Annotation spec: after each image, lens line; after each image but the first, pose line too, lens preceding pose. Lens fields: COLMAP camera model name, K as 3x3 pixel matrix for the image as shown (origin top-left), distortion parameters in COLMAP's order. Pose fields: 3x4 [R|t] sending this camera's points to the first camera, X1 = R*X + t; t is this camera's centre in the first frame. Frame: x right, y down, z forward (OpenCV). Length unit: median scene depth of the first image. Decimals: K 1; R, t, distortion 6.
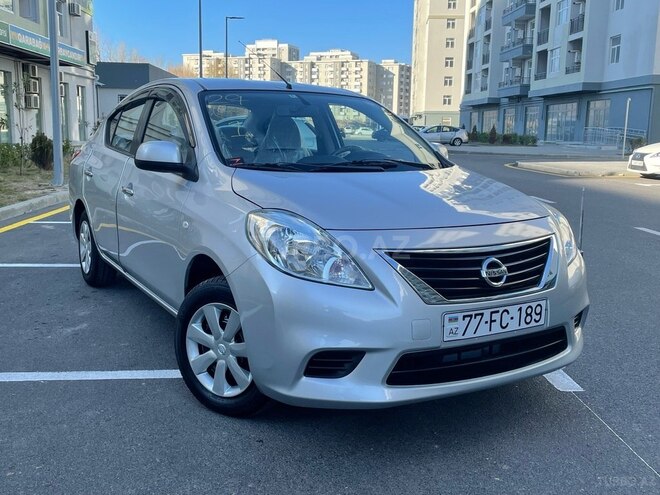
lens RADIAL K [[686.0, 0, 330.0], [0, 686.0, 247.5], [0, 0, 1]] dist [0.053404, -0.024745]
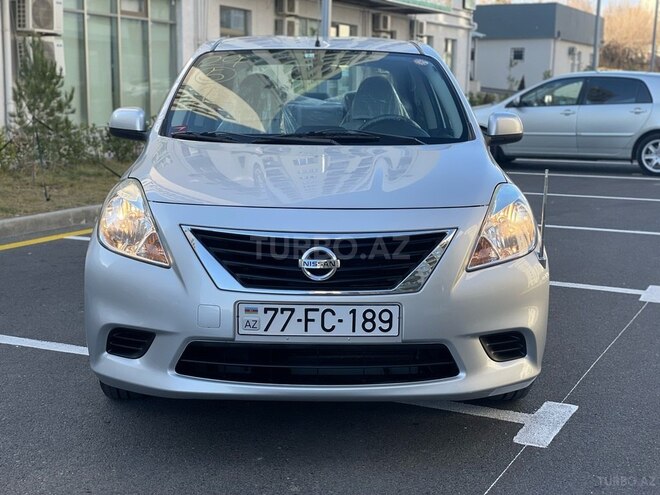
lens RADIAL K [[985.9, 0, 321.3], [0, 985.9, 246.5], [0, 0, 1]] dist [0.113427, 0.000633]
pose [[0.869740, 0.073056, -0.488073, 0.656515], [-0.080095, 0.996766, 0.006469, 0.005119], [0.486968, 0.033466, 0.872779, -0.051073]]
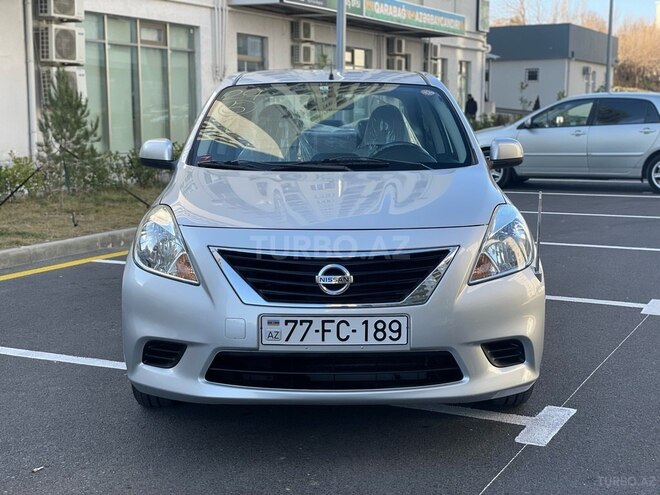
lens RADIAL K [[985.4, 0, 330.0], [0, 985.4, 247.5], [0, 0, 1]] dist [0.115791, -0.000221]
pose [[0.865661, 0.051391, -0.497986, 0.709811], [-0.067142, 0.997649, -0.013760, 0.008717], [0.496107, 0.045347, 0.867076, -0.137143]]
